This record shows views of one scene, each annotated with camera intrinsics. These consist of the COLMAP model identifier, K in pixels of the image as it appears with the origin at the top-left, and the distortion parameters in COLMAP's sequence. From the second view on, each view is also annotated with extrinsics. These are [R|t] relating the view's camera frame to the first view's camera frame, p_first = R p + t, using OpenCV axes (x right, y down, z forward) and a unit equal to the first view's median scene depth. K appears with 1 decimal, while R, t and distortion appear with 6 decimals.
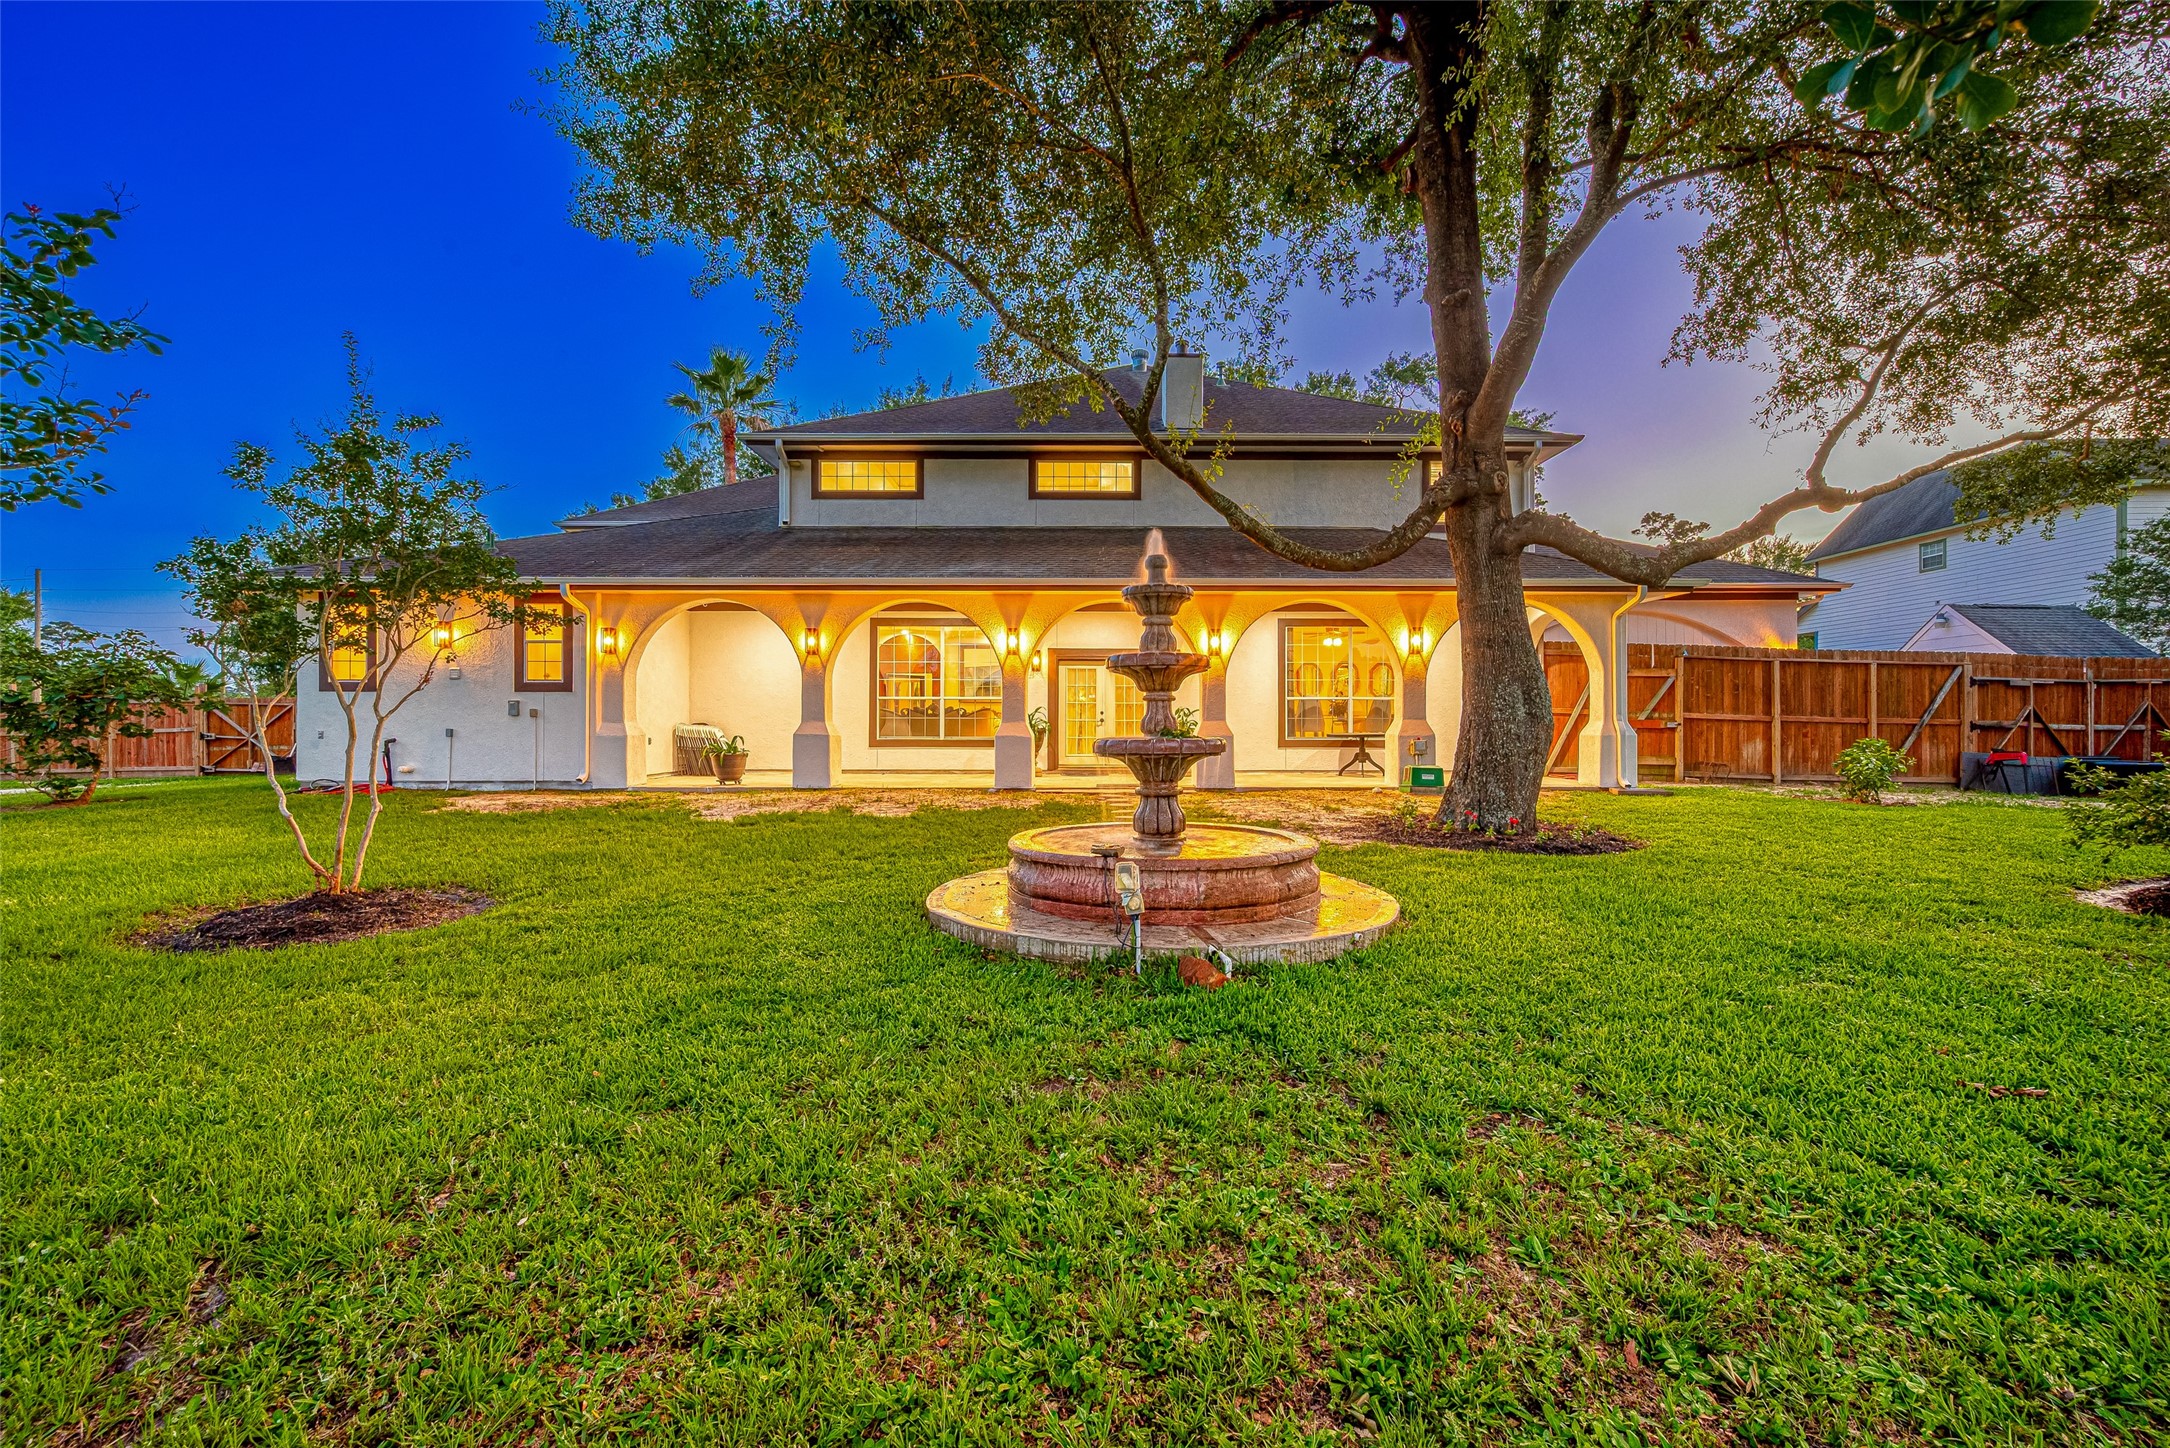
lens RADIAL K [[891.3, 0, 1085.0], [0, 891.3, 724.0], [0, 0, 1]] dist [-0.002132, -0.000284]
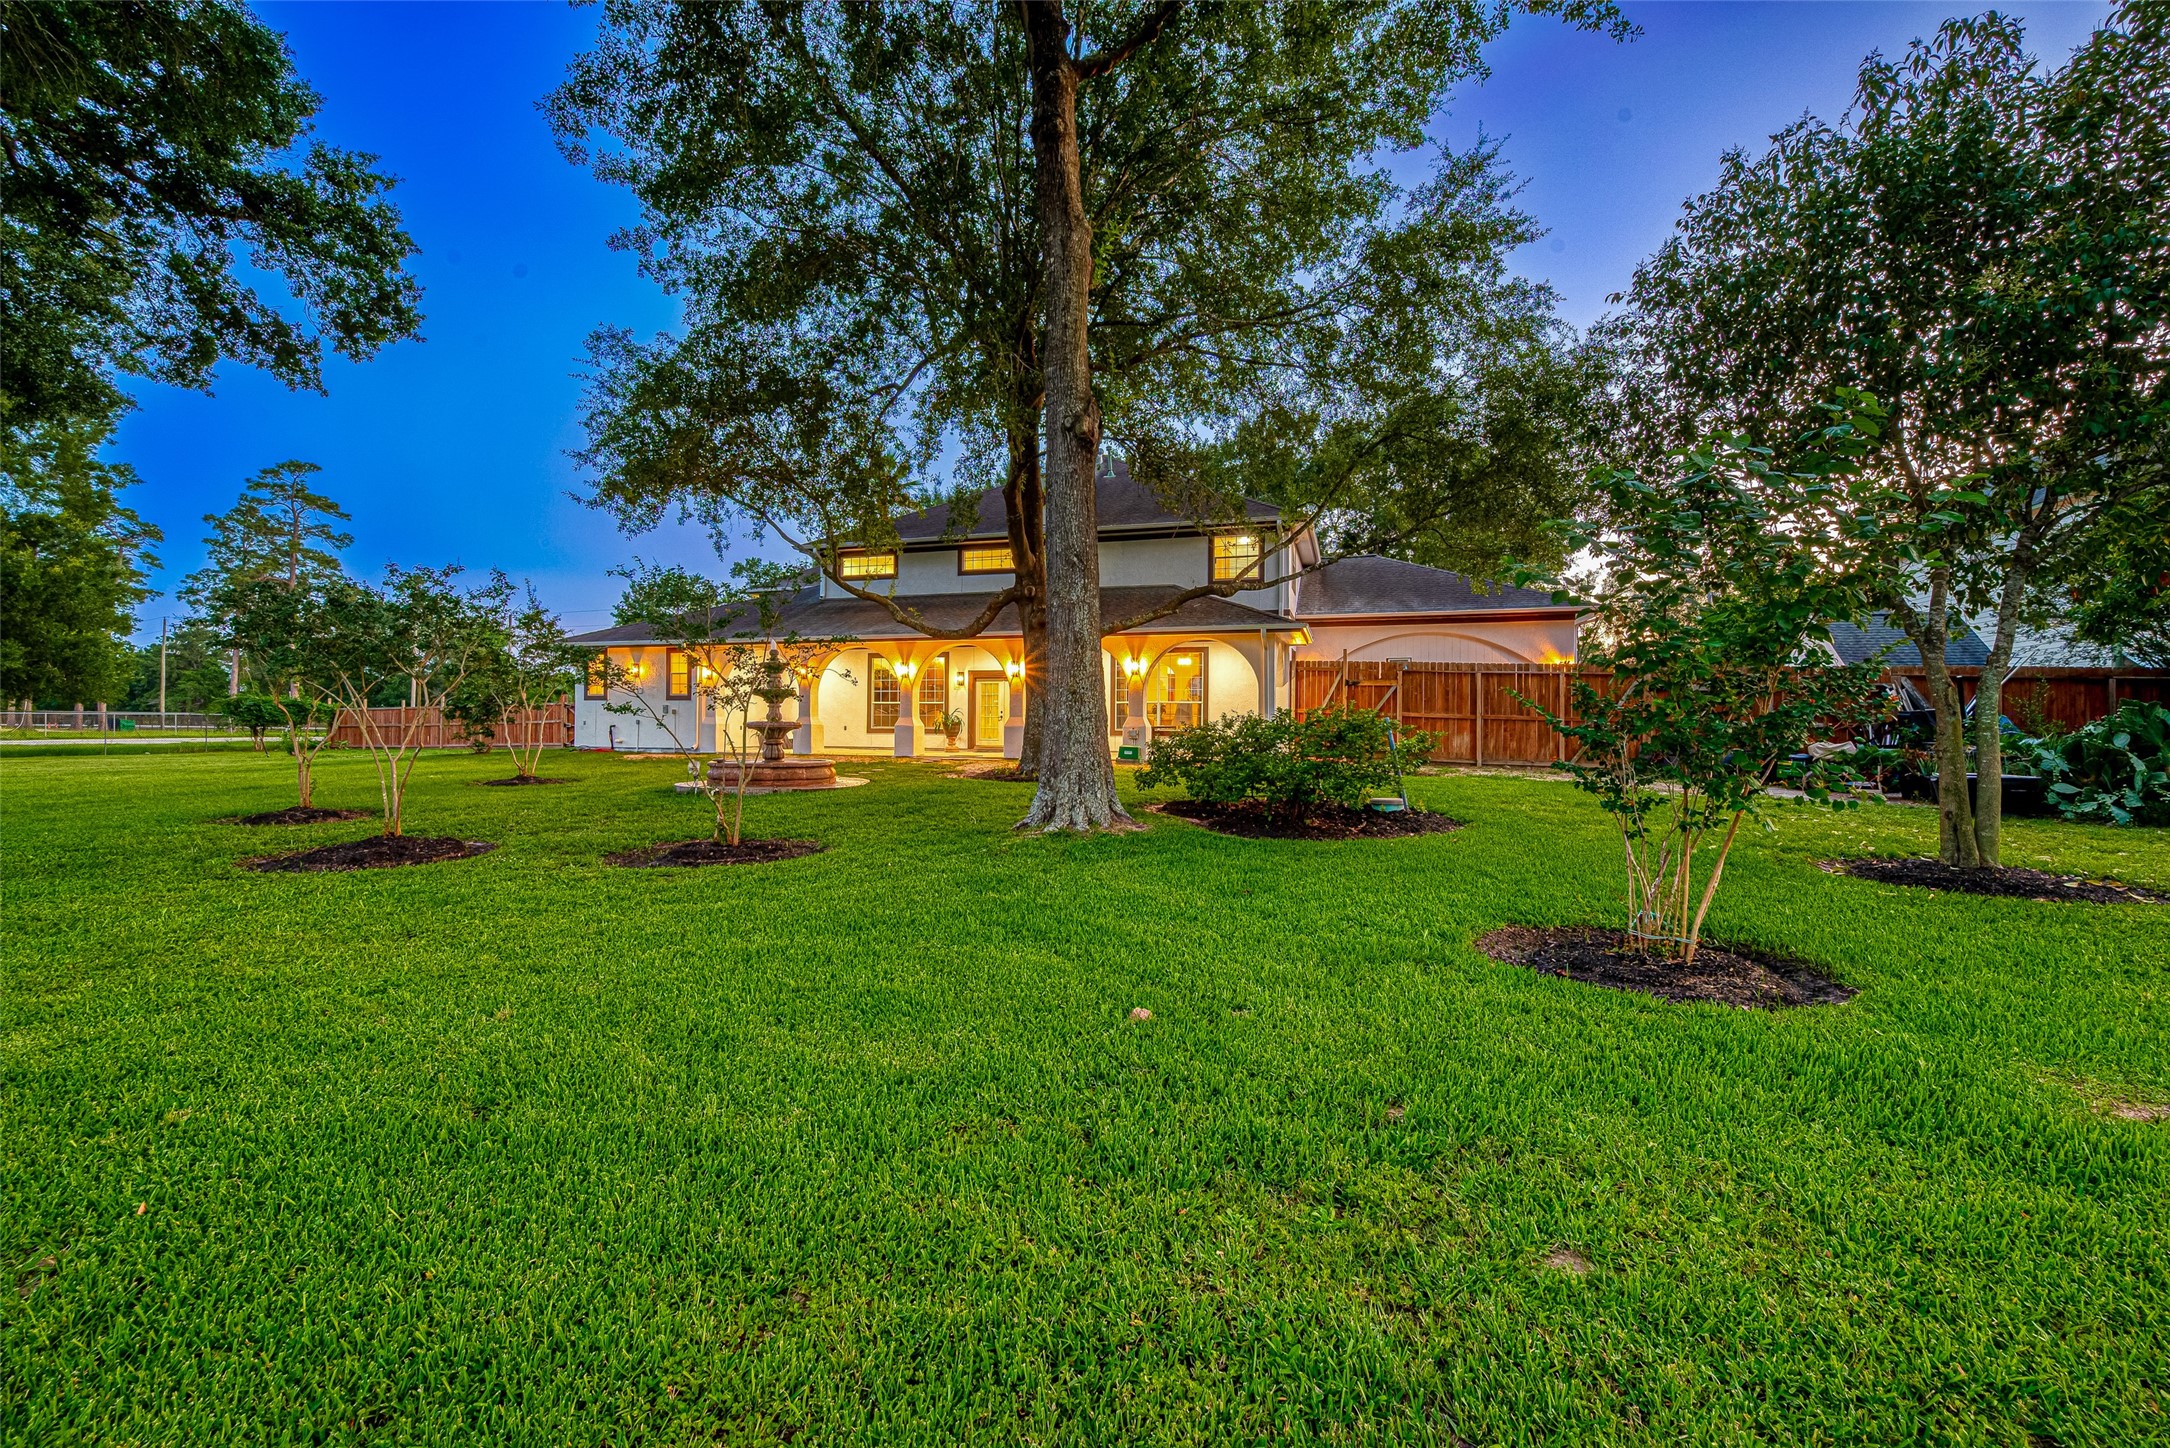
lens RADIAL K [[891.3, 0, 1085.0], [0, 891.3, 724.0], [0, 0, 1]] dist [-0.002132, -0.000284]
pose [[0.954106, 0.005041, -0.299425, 0.624028], [-0.005232, 0.999986, 0.000165, 0.007062], [0.299422, 0.001409, 0.954120, -0.430362]]
